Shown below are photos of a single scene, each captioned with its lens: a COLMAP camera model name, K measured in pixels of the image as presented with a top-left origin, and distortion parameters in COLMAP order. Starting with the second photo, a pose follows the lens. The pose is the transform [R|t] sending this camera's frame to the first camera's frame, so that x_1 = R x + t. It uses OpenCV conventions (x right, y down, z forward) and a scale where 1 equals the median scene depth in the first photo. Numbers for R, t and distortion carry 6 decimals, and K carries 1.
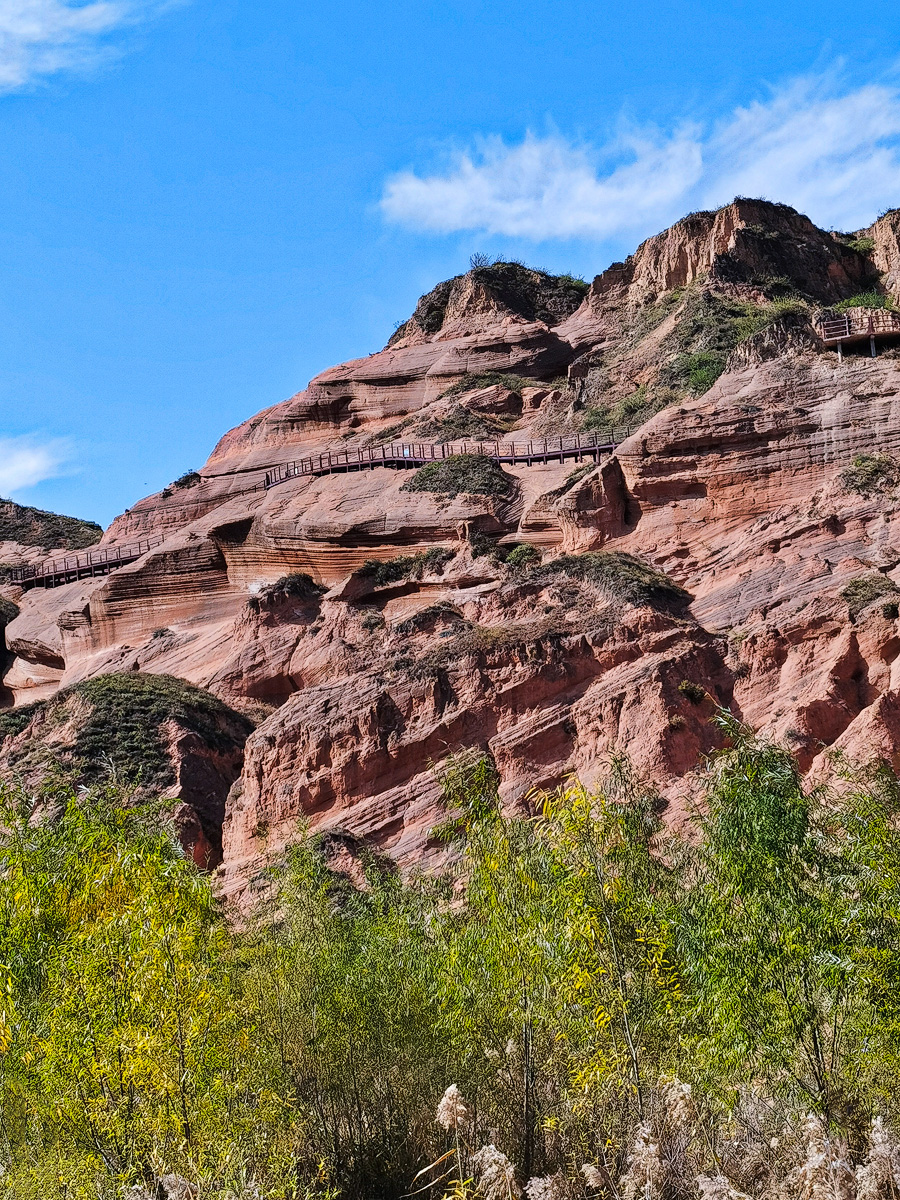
lens RADIAL K [[2706.6, 0, 449.7], [0, 2706.6, 598.9], [0, 0, 1]] dist [0.011032, 0.000000]
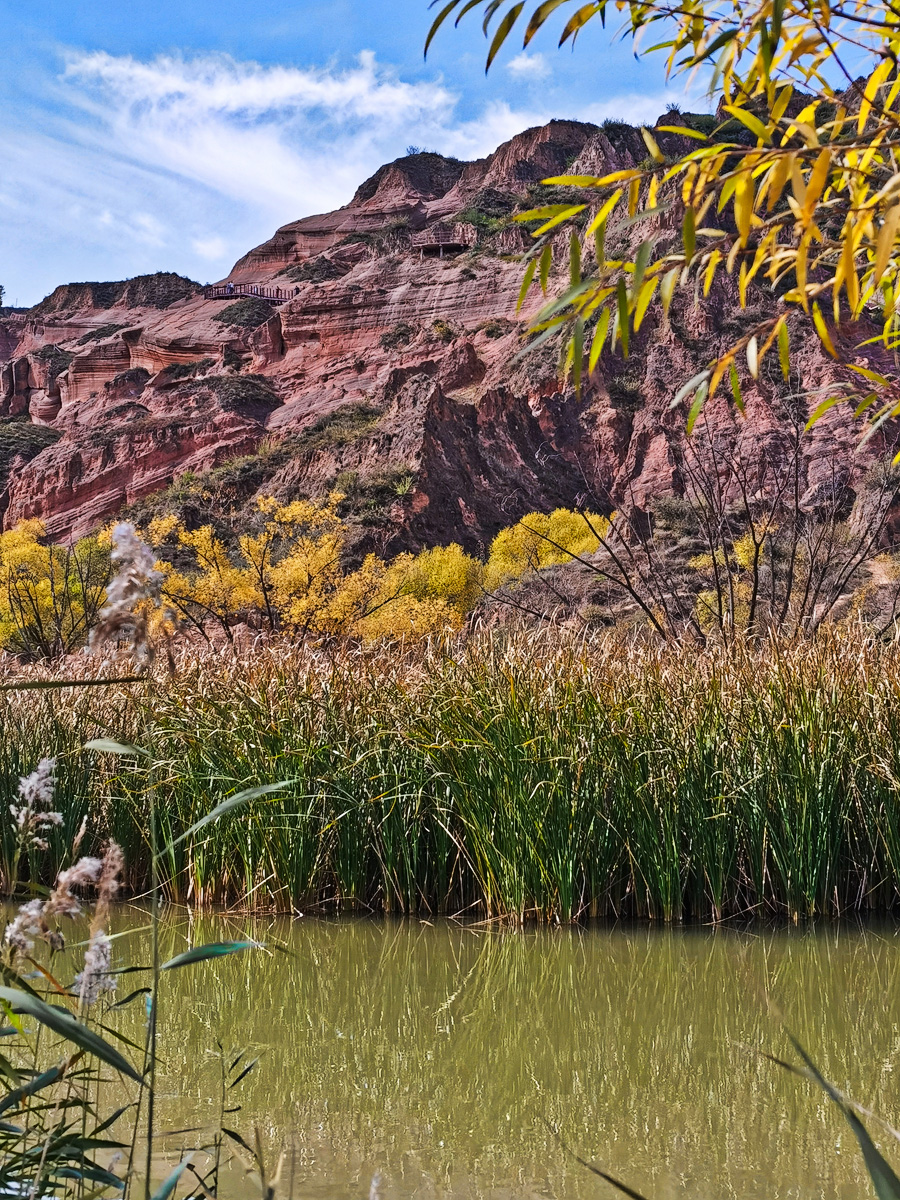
lens RADIAL K [[1937.4, 0, 450.4], [0, 1937.4, 601.6], [0, 0, 1]] dist [-0.007830, 0.000000]
pose [[0.980469, 0.079585, -0.179850, 0.400376], [-0.052270, 0.987026, 0.151811, -0.065287], [0.189599, -0.139445, 0.971909, -0.150814]]
